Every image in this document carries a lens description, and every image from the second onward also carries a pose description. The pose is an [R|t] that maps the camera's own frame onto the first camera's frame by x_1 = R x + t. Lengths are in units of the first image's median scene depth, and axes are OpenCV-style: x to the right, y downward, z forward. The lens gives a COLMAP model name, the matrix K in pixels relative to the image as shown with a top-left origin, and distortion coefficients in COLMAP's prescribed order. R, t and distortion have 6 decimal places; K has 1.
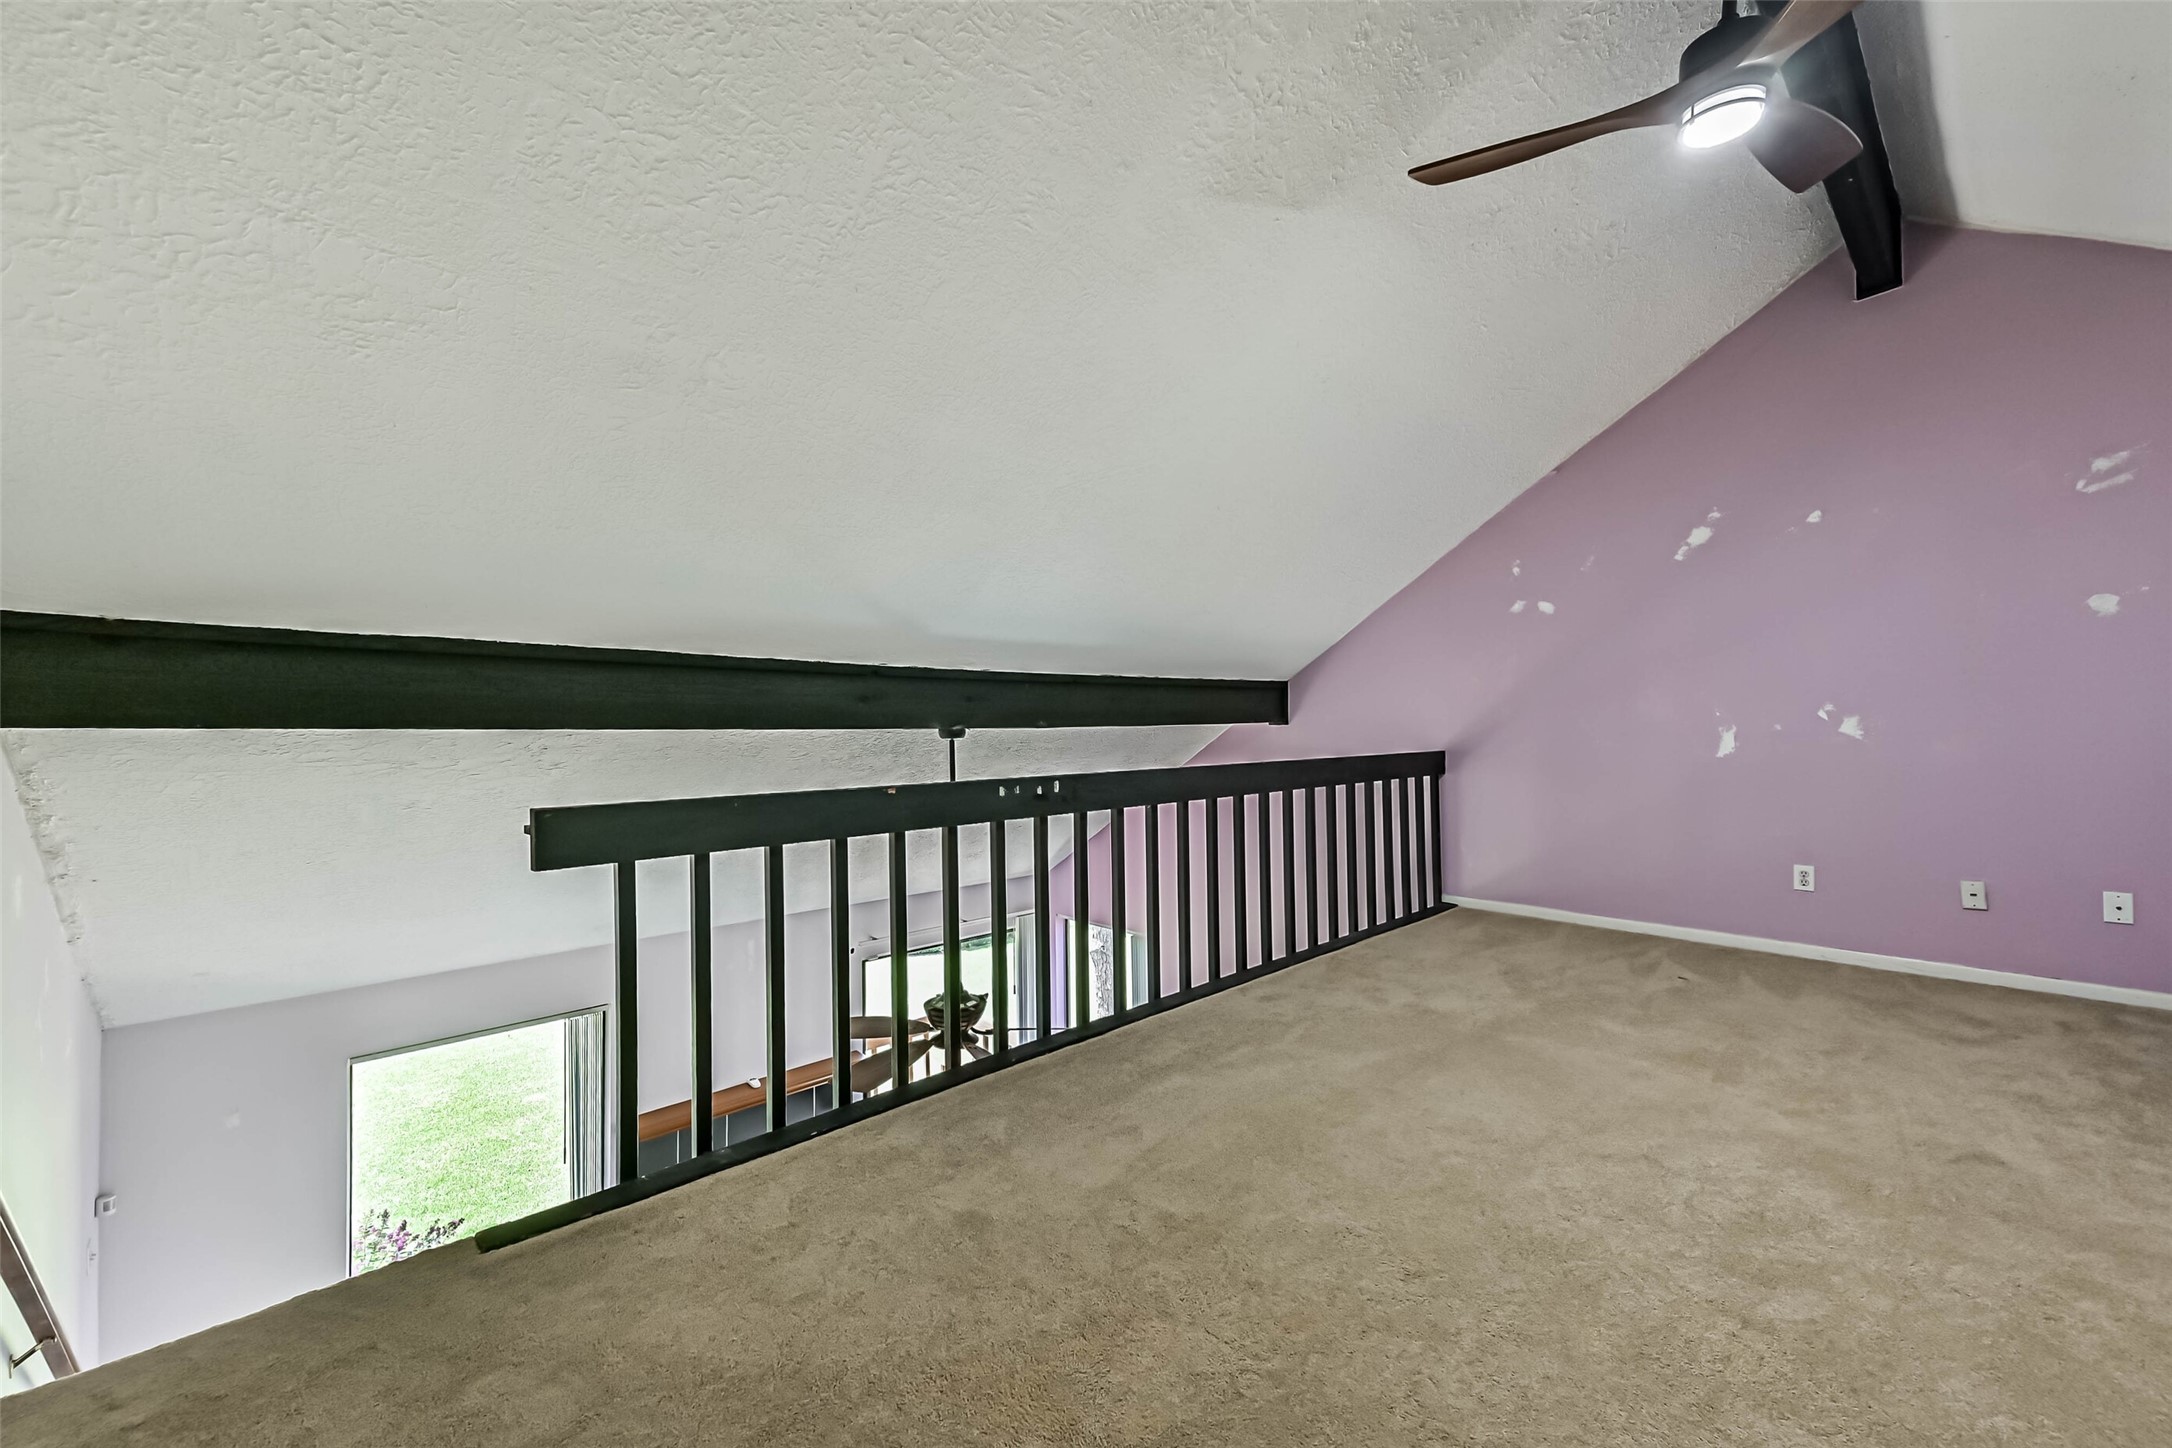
lens RADIAL K [[860.2, 0, 1099.3], [0, 860.2, 727.6], [0, 0, 1]] dist [0.000149, 0.000054]
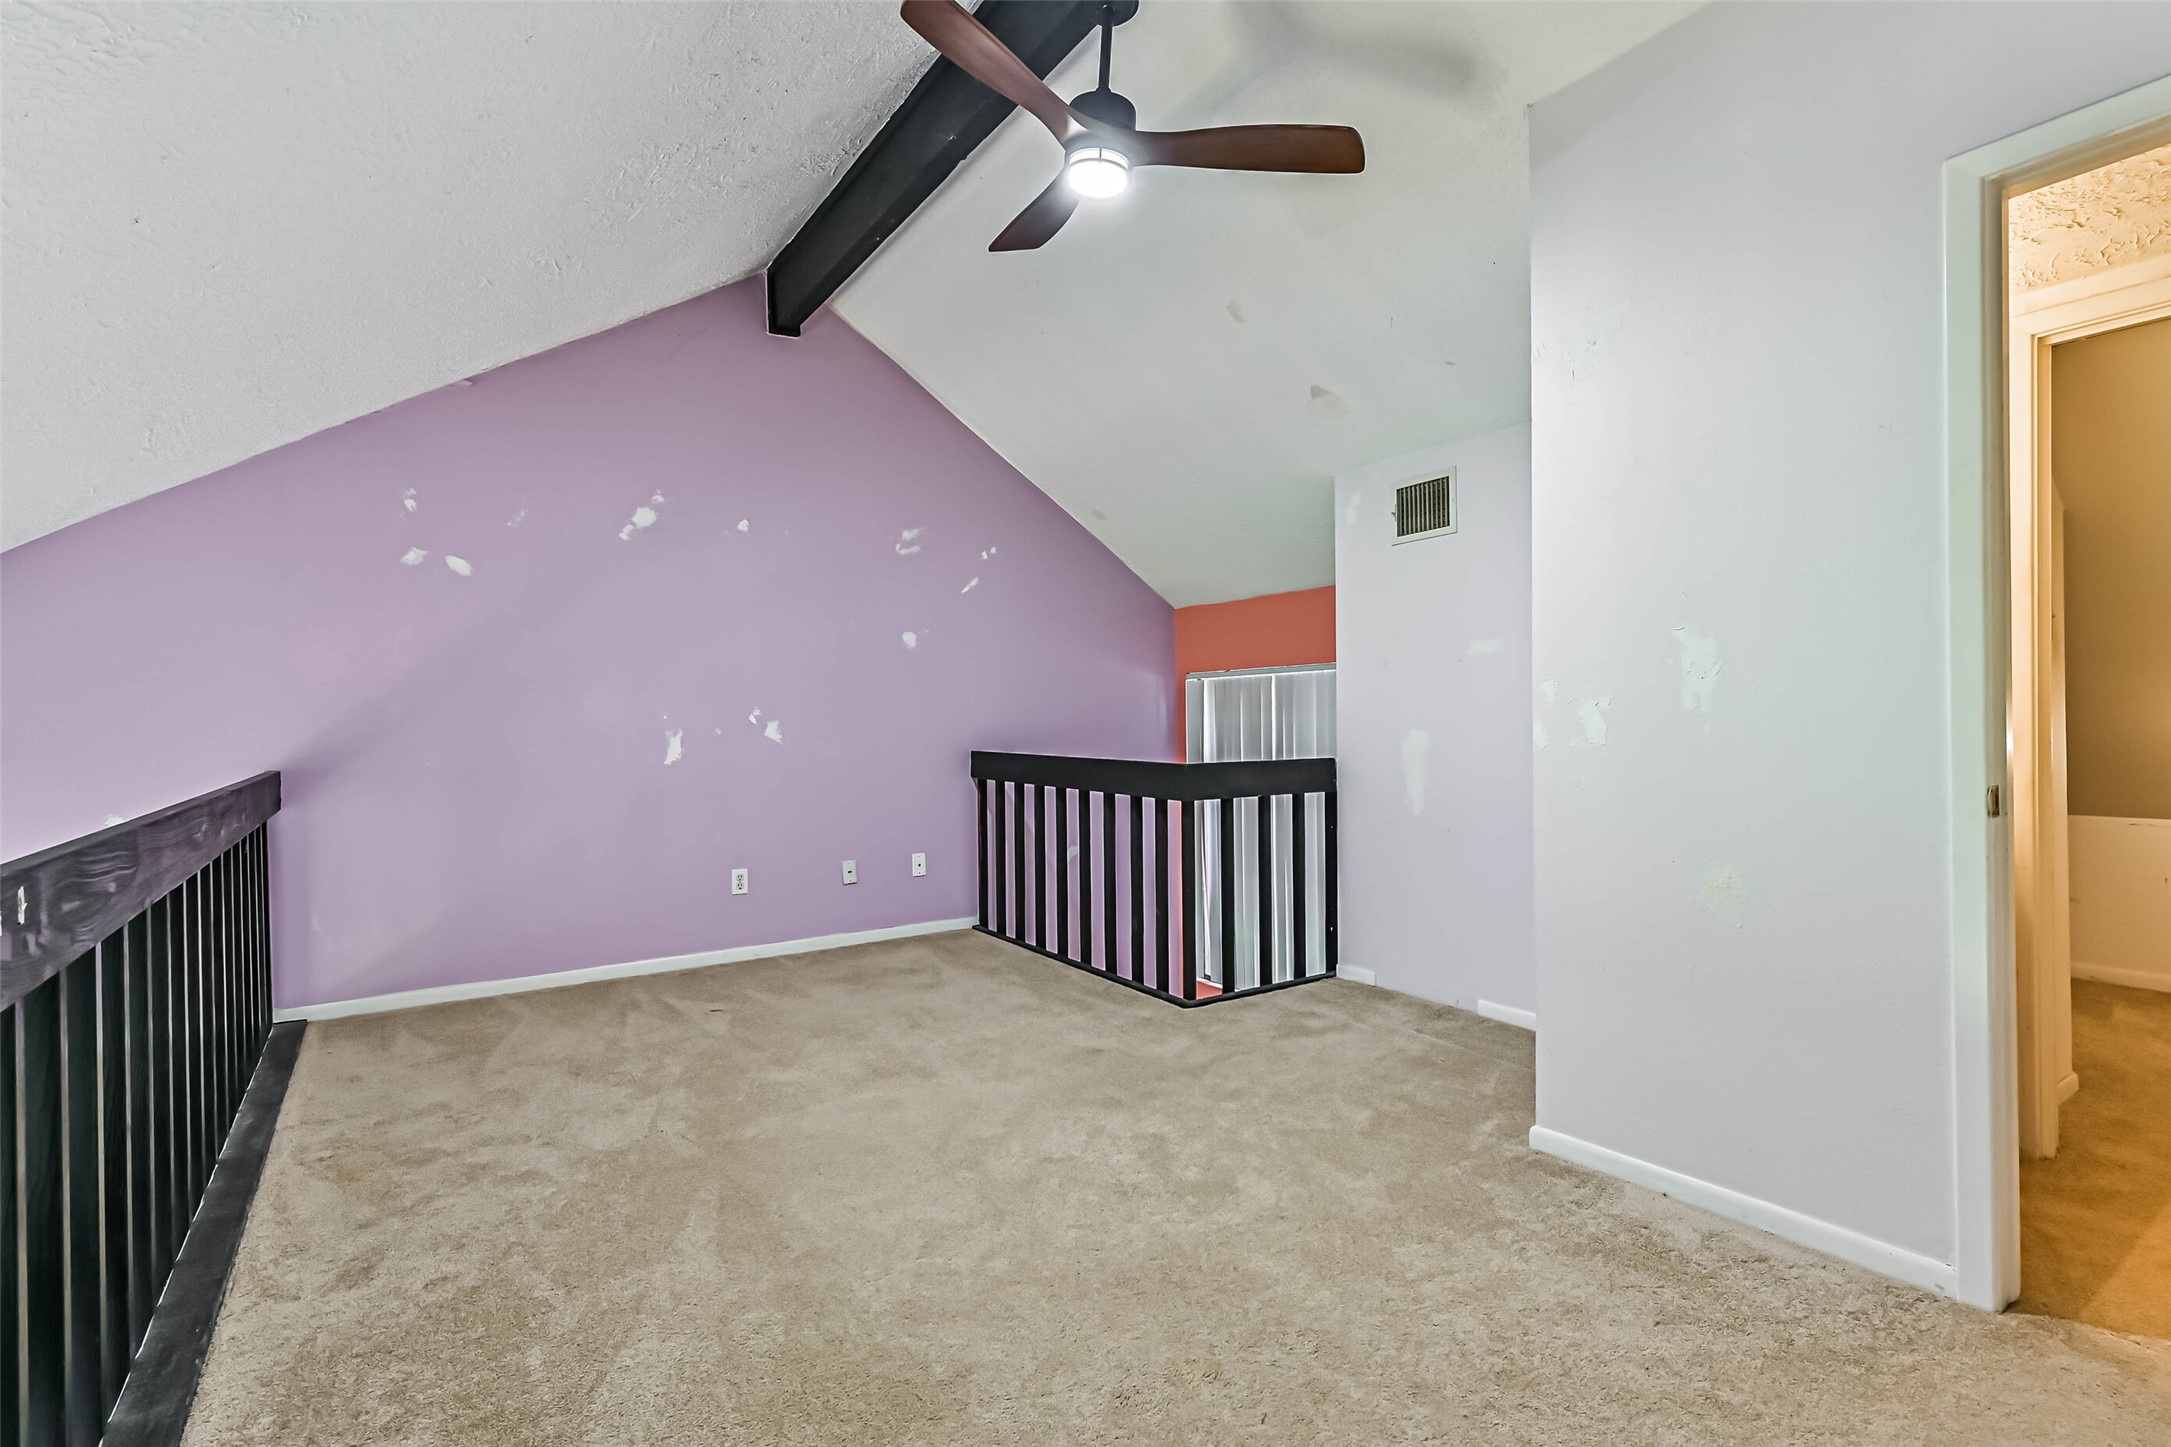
lens RADIAL K [[992.4, 0, 1089.7], [0, 992.4, 718.4], [0, 0, 1]] dist [0.013011, -0.000304]
pose [[0.140754, 0.015798, 0.989919, -0.307860], [0.004439, 0.999853, -0.016588, 0.005811], [-0.990035, 0.006729, 0.140663, 0.479826]]
